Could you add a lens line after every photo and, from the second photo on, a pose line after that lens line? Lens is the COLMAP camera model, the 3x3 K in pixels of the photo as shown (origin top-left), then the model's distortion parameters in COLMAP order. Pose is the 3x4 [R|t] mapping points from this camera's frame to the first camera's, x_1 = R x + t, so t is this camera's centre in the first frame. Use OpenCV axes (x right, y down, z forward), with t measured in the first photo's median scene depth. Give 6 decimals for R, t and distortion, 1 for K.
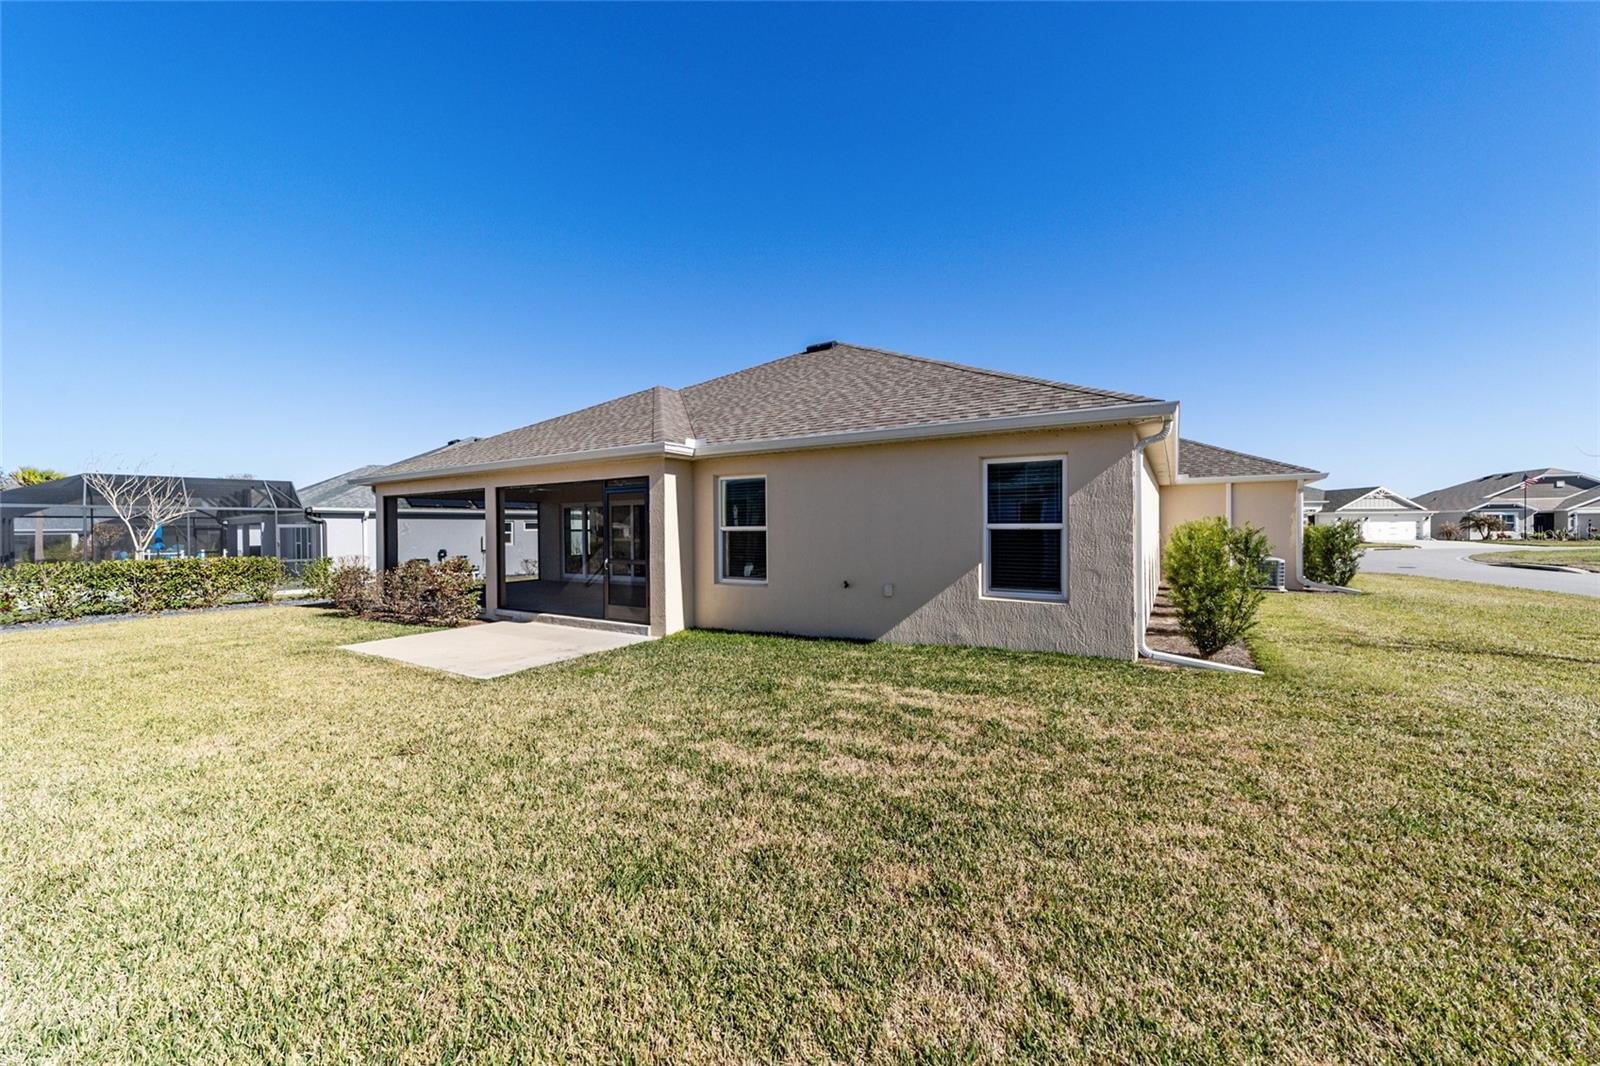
lens RADIAL K [[613.8, 0, 800.0], [0, 613.8, 533.0], [0, 0, 1]] dist [-0.022099, 0.010967]
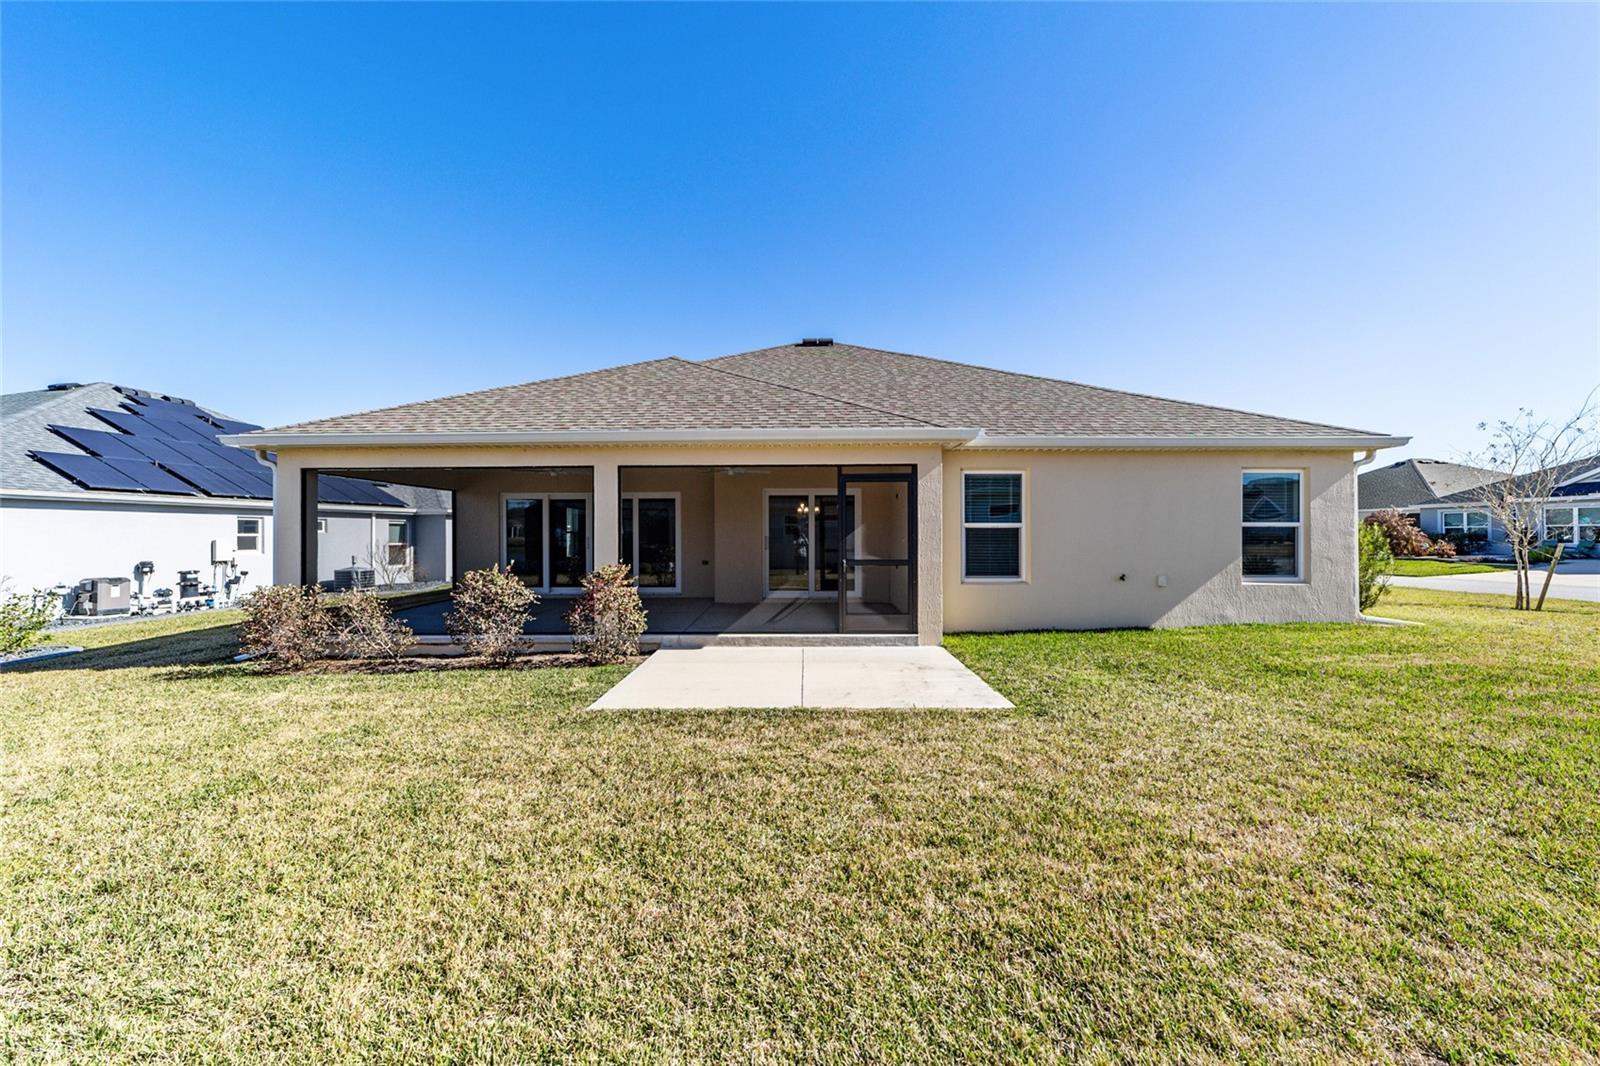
lens RADIAL K [[613.8, 0, 800.0], [0, 613.8, 533.0], [0, 0, 1]] dist [-0.022099, 0.010967]
pose [[0.853712, 0.007035, 0.520697, -0.851332], [0.000334, 0.999901, -0.014057, 0.017831], [-0.520745, 0.012175, 0.853626, 0.335582]]
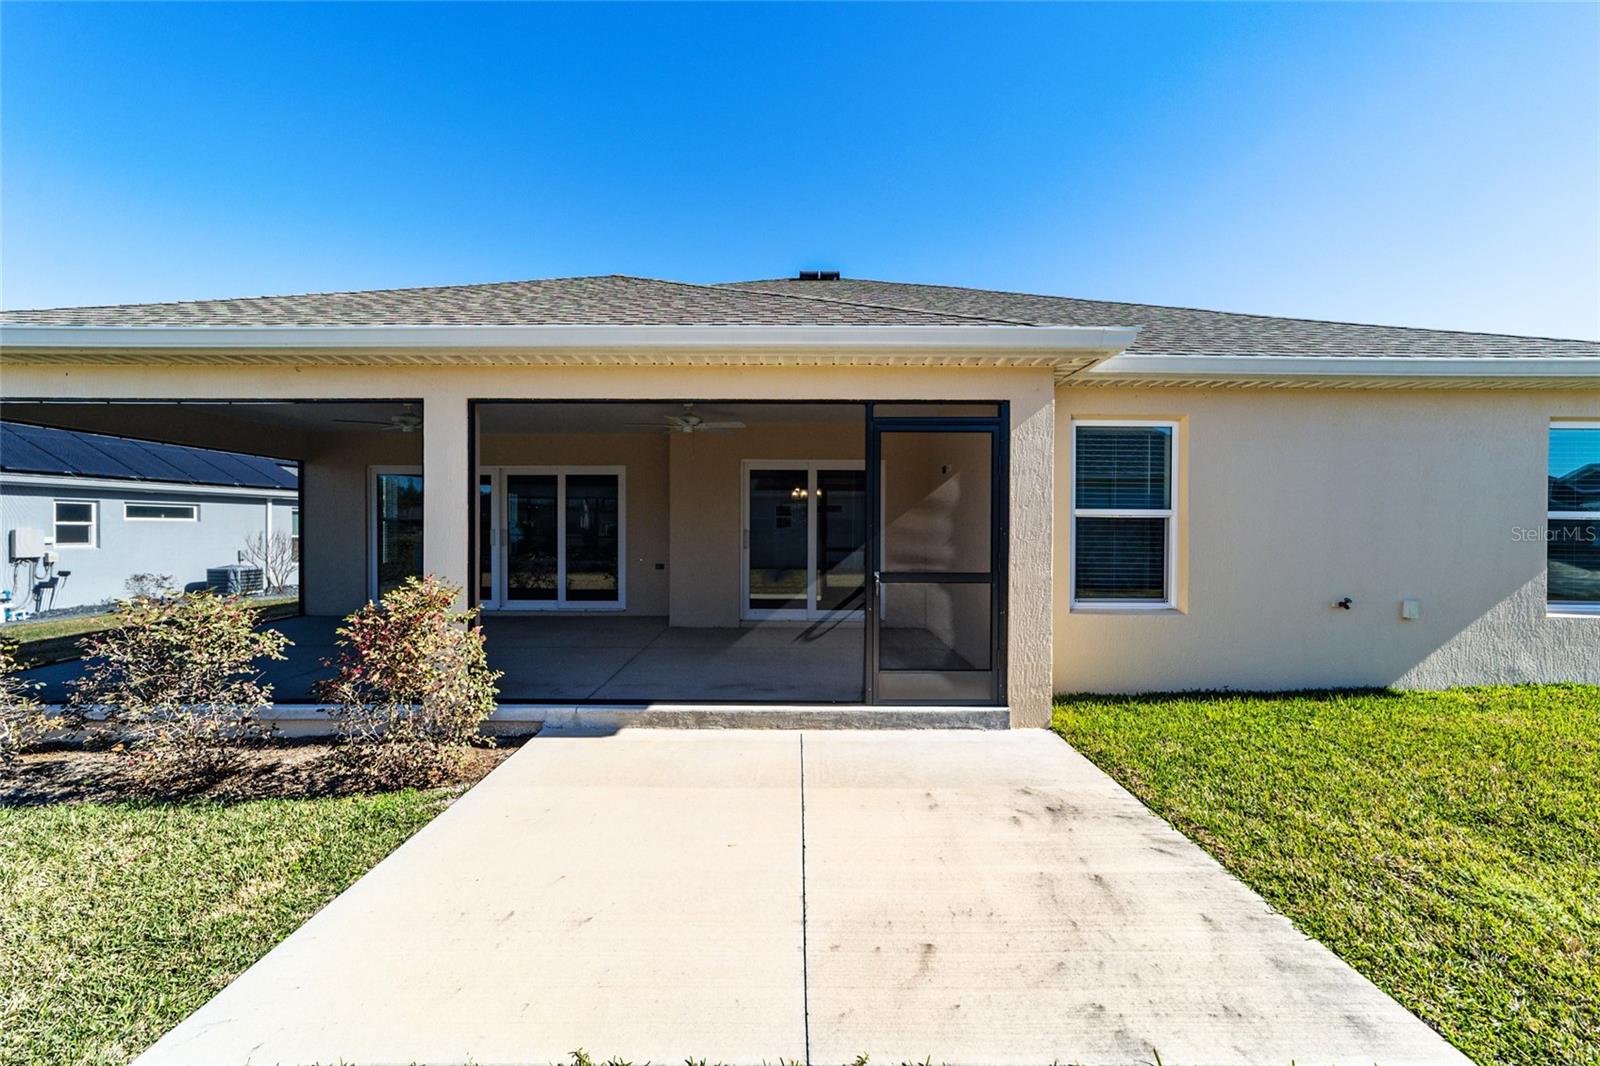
lens RADIAL K [[613.8, 0, 800.0], [0, 613.8, 533.0], [0, 0, 1]] dist [-0.022099, 0.010967]
pose [[0.847954, 0.008473, 0.530001, -0.646634], [-0.006656, 0.999964, -0.005337, 0.015890], [-0.530027, 0.000998, 0.847980, 0.676748]]
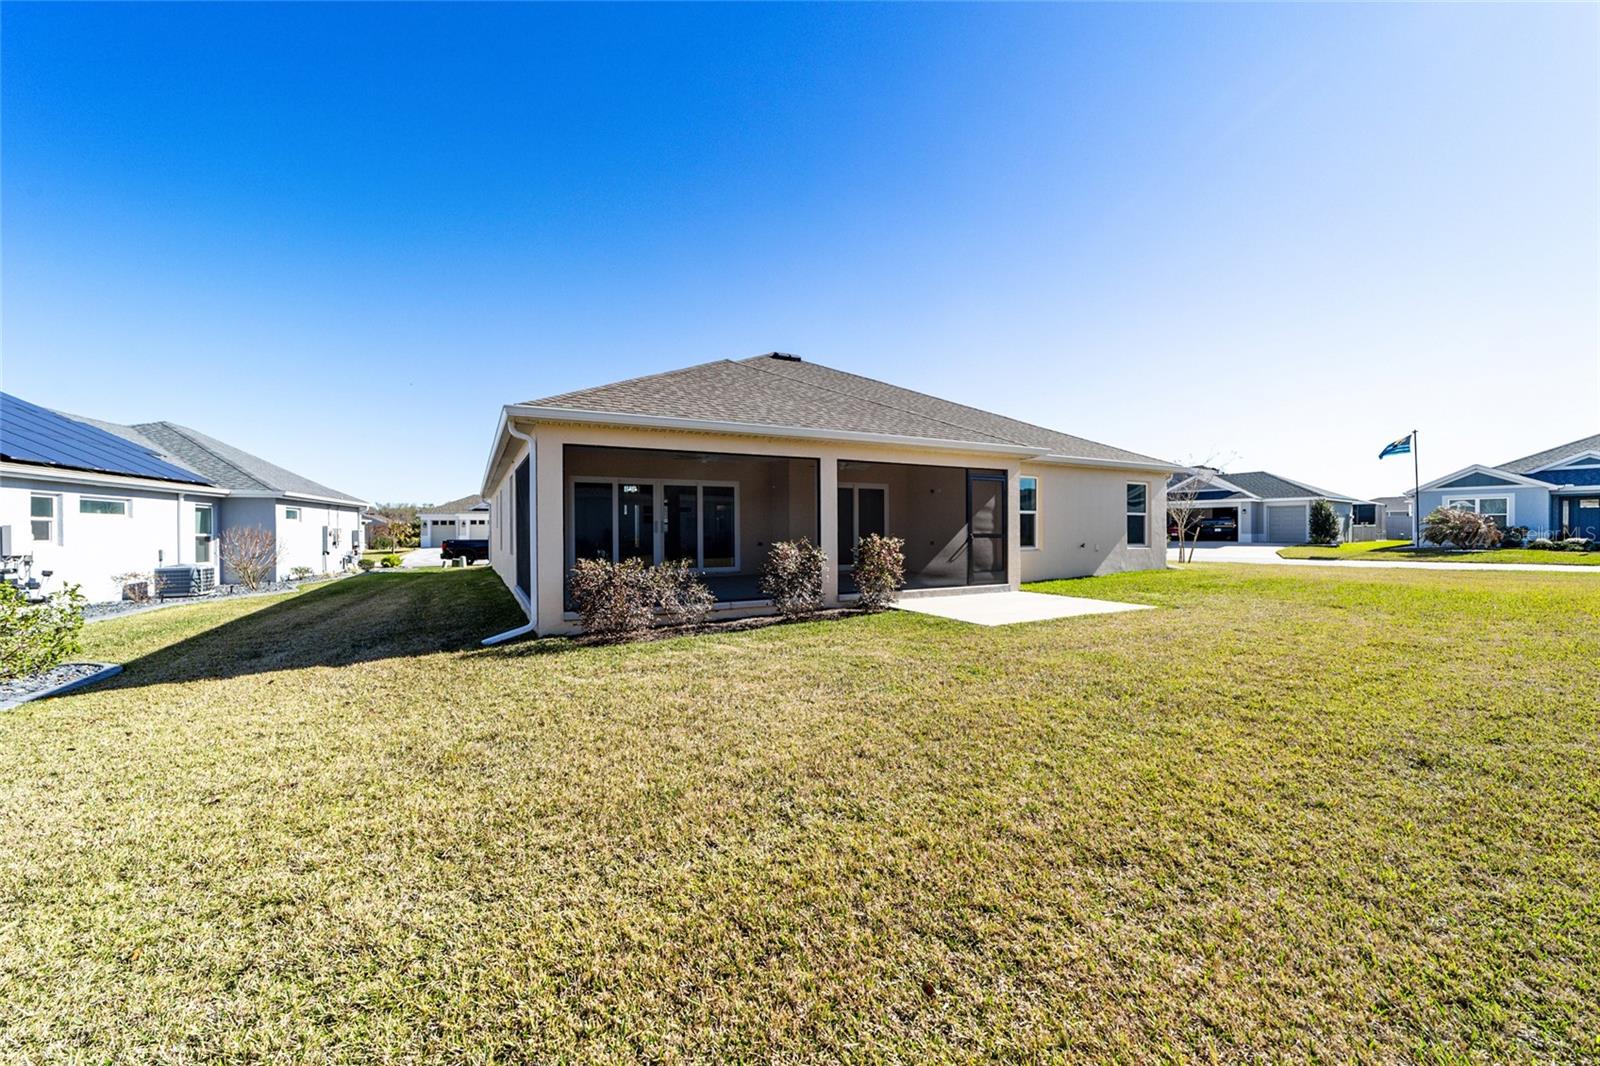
lens RADIAL K [[605.4, 0, 791.3], [0, 605.4, 534.9], [0, 0, 1]] dist [-0.003855, -0.000087]
pose [[0.499197, 0.000427, 0.866489, -1.607682], [0.007931, 0.999956, -0.005062, 0.049107], [-0.866452, 0.009399, 0.499171, 0.758708]]
